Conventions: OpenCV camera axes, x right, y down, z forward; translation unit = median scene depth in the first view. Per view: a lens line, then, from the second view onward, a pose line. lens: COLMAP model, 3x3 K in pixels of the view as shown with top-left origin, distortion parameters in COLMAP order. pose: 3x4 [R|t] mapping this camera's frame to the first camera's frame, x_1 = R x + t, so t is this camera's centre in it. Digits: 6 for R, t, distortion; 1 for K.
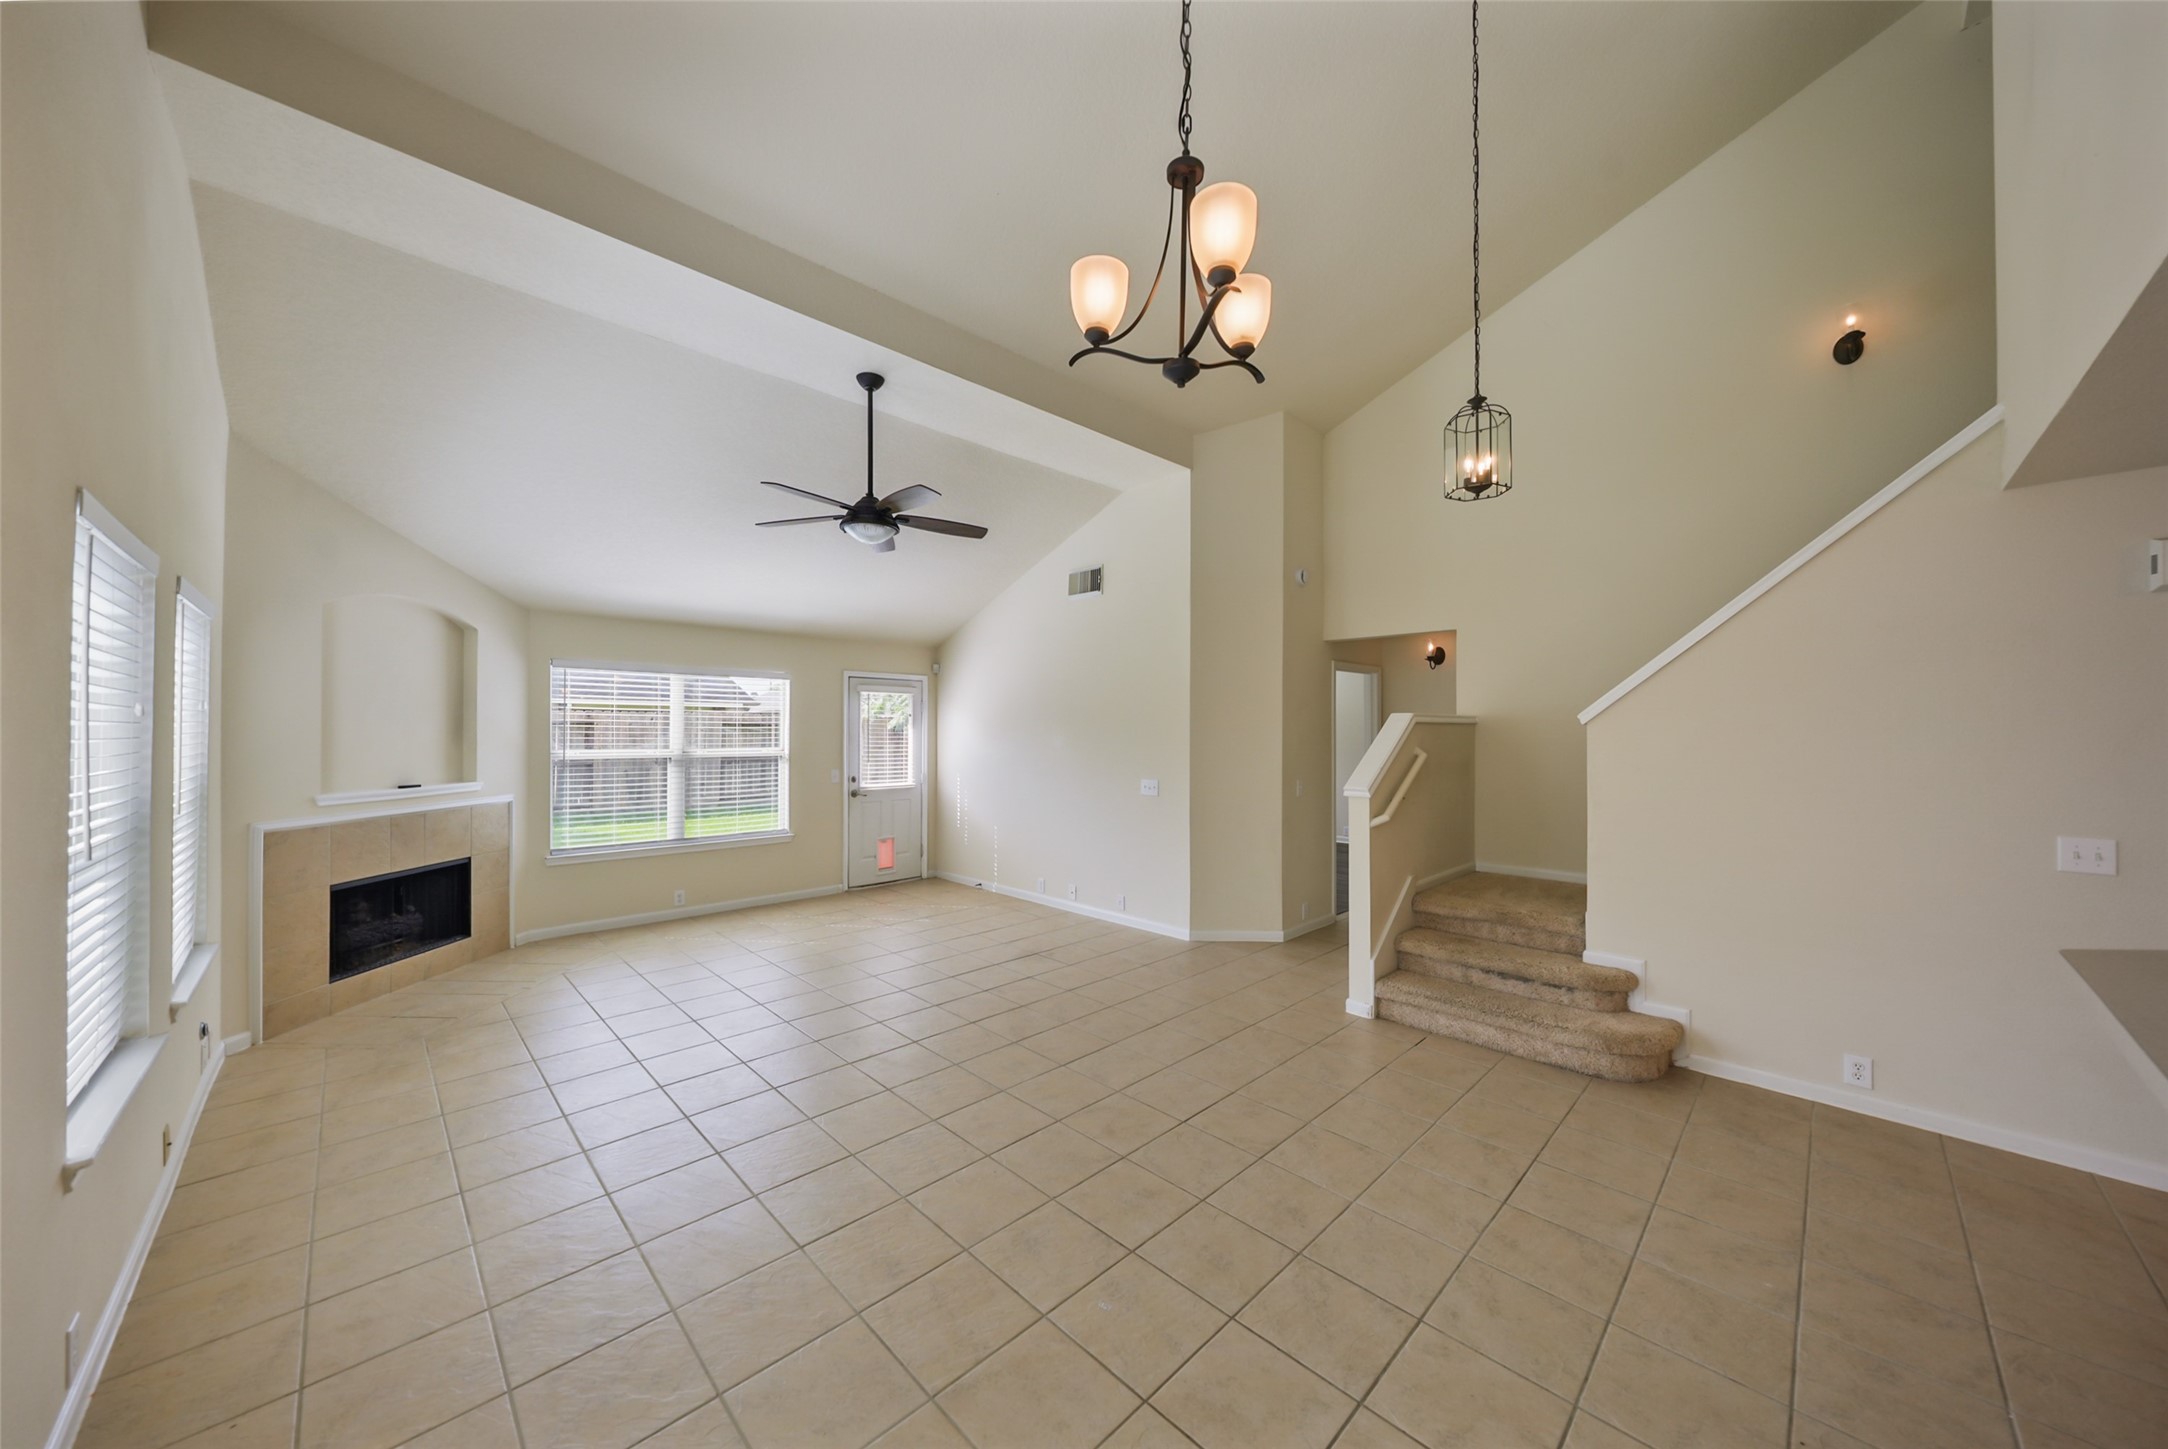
lens RADIAL K [[752.1, 0, 1081.8], [0, 752.1, 725.2], [0, 0, 1]] dist [-0.002742, 0.000034]
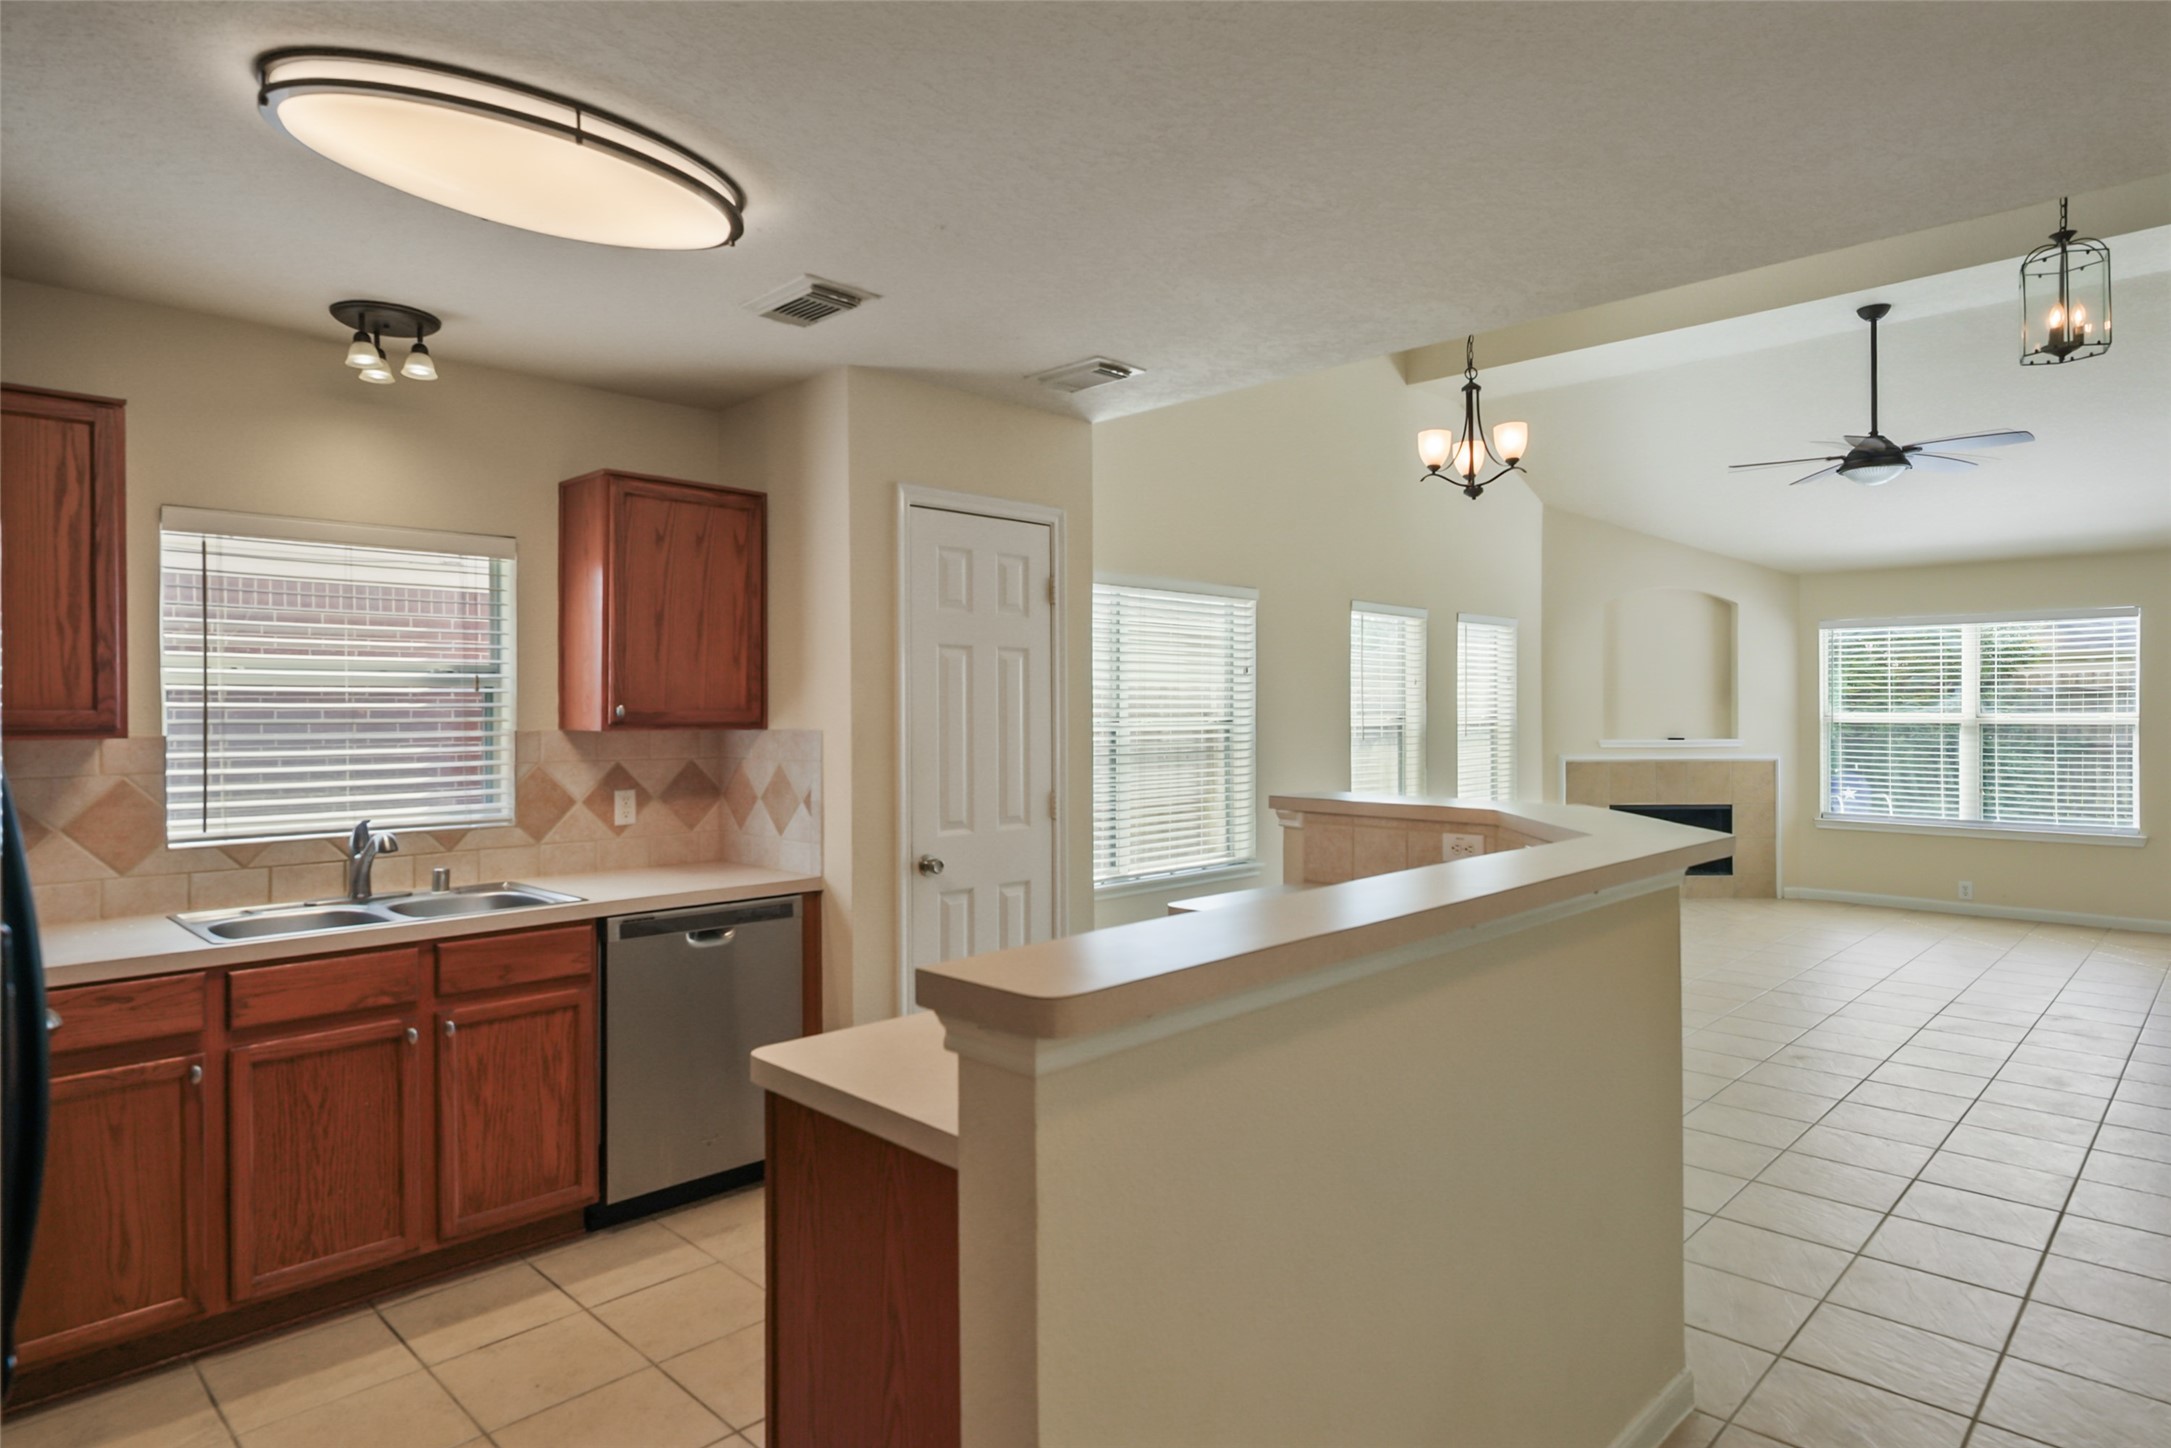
lens RADIAL K [[1213.5, 0, 1079.2], [0, 1213.5, 721.4], [0, 0, 1]] dist [0.004650, -0.001804]
pose [[0.018541, 0.006410, -0.999808, 0.983461], [0.010191, 0.999926, 0.006600, 0.026936], [0.999776, -0.010312, 0.018474, -0.018763]]
